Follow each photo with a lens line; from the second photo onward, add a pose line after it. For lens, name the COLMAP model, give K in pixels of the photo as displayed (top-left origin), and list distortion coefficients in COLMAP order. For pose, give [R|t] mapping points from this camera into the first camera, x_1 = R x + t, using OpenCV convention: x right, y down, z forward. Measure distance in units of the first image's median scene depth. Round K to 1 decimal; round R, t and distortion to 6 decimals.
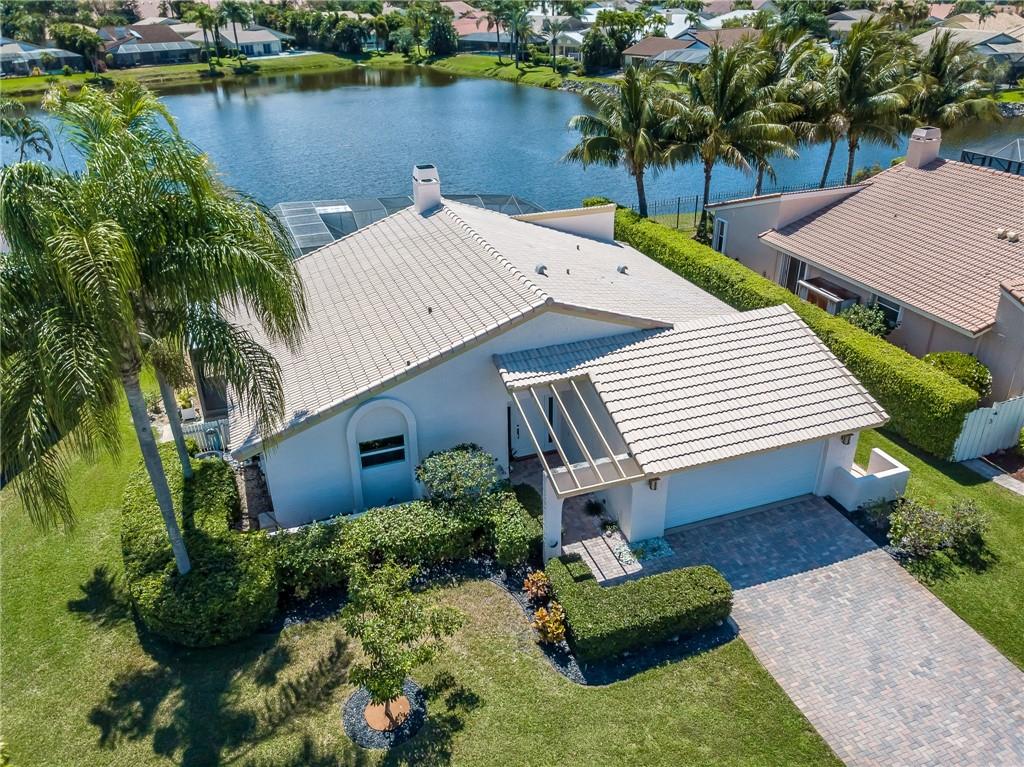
lens RADIAL K [[786.2, 0, 511.7], [0, 786.2, 388.4], [0, 0, 1]] dist [0.014505, -0.000225]
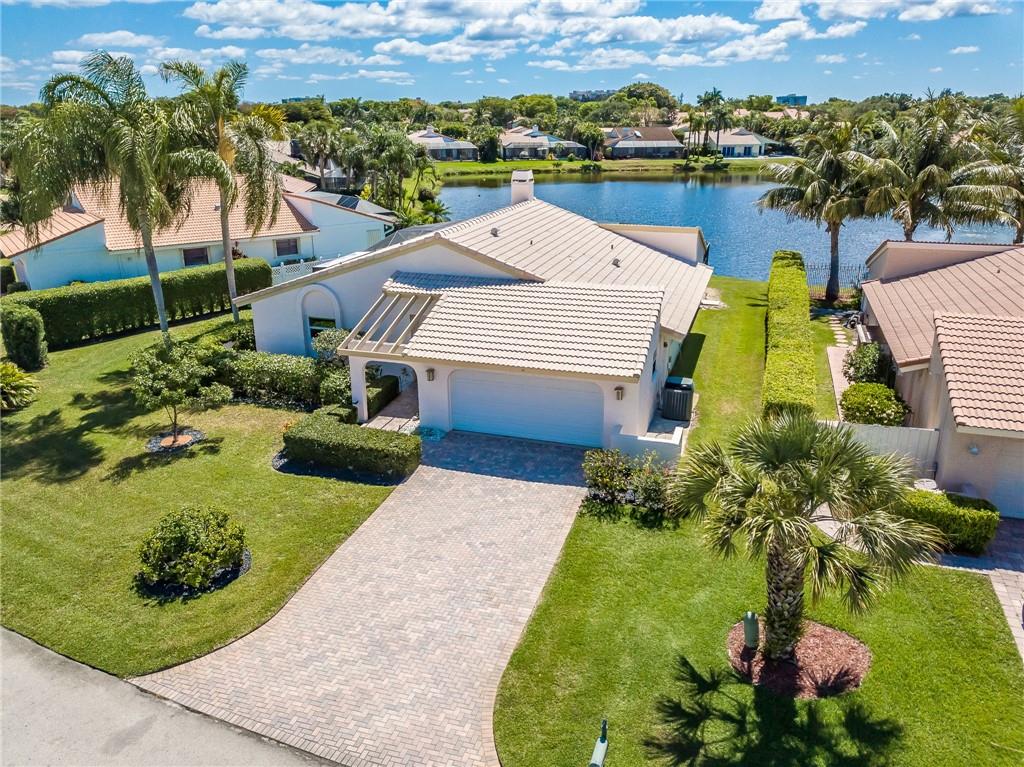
lens RADIAL K [[786.2, 0, 515.1], [0, 786.2, 380.2], [0, 0, 1]] dist [0.014505, -0.000225]
pose [[0.792622, 0.210184, -0.572340, 0.556035], [-0.290374, 0.955541, -0.051224, 0.085155], [0.536128, 0.206794, 0.818415, 0.036012]]
